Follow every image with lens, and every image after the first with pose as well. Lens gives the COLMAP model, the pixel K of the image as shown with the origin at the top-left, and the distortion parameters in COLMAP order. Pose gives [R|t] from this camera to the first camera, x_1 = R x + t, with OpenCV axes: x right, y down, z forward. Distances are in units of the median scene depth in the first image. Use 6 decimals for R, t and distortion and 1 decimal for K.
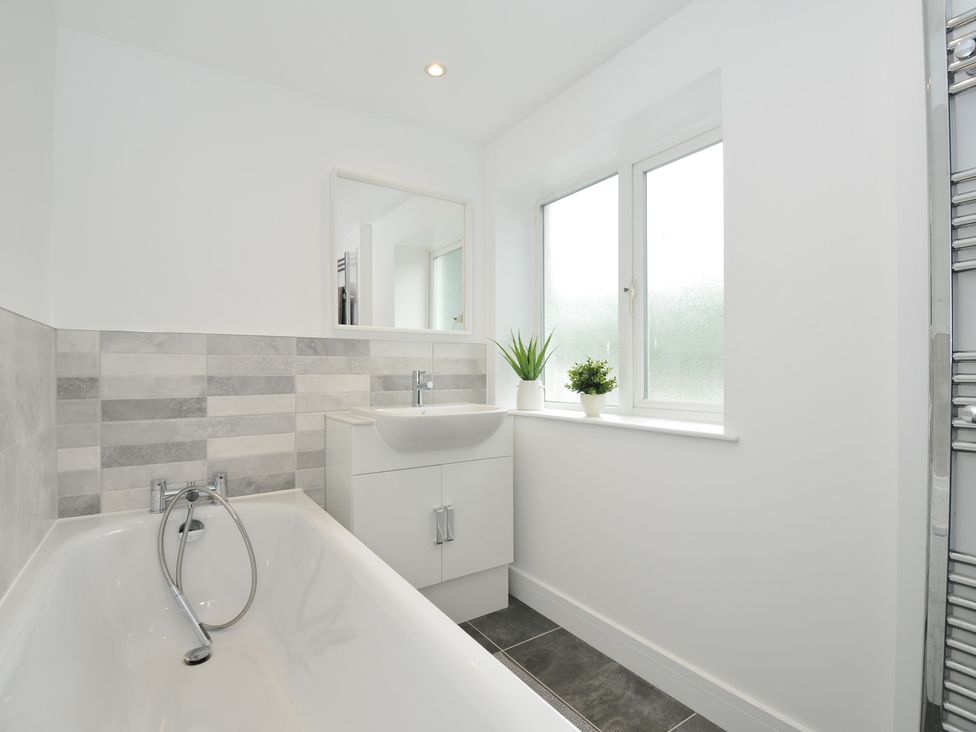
lens RADIAL K [[481.8, 0, 494.2], [0, 481.8, 370.4], [0, 0, 1]] dist [0.021373, -0.028763]
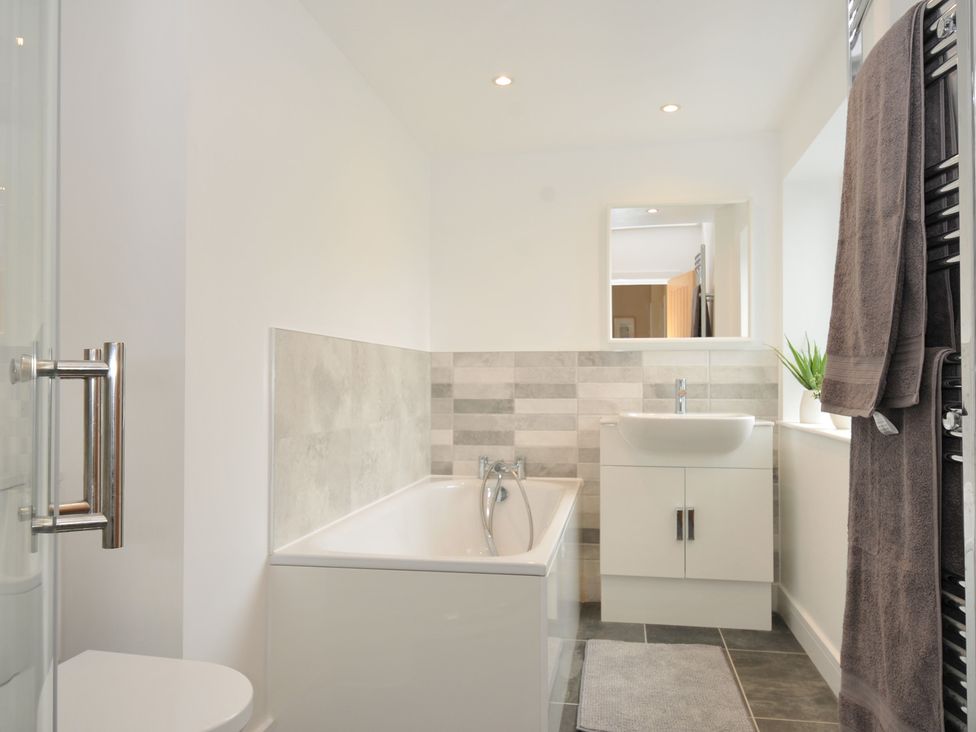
lens RADIAL K [[712.6, 0, 493.5], [0, 712.6, 371.5], [0, 0, 1]] dist [0.019827, -0.011472]
pose [[0.725902, -0.008282, -0.687748, 0.708934], [-0.001335, 0.999909, -0.013451, 0.005916], [0.687797, 0.010682, 0.725825, -0.460681]]
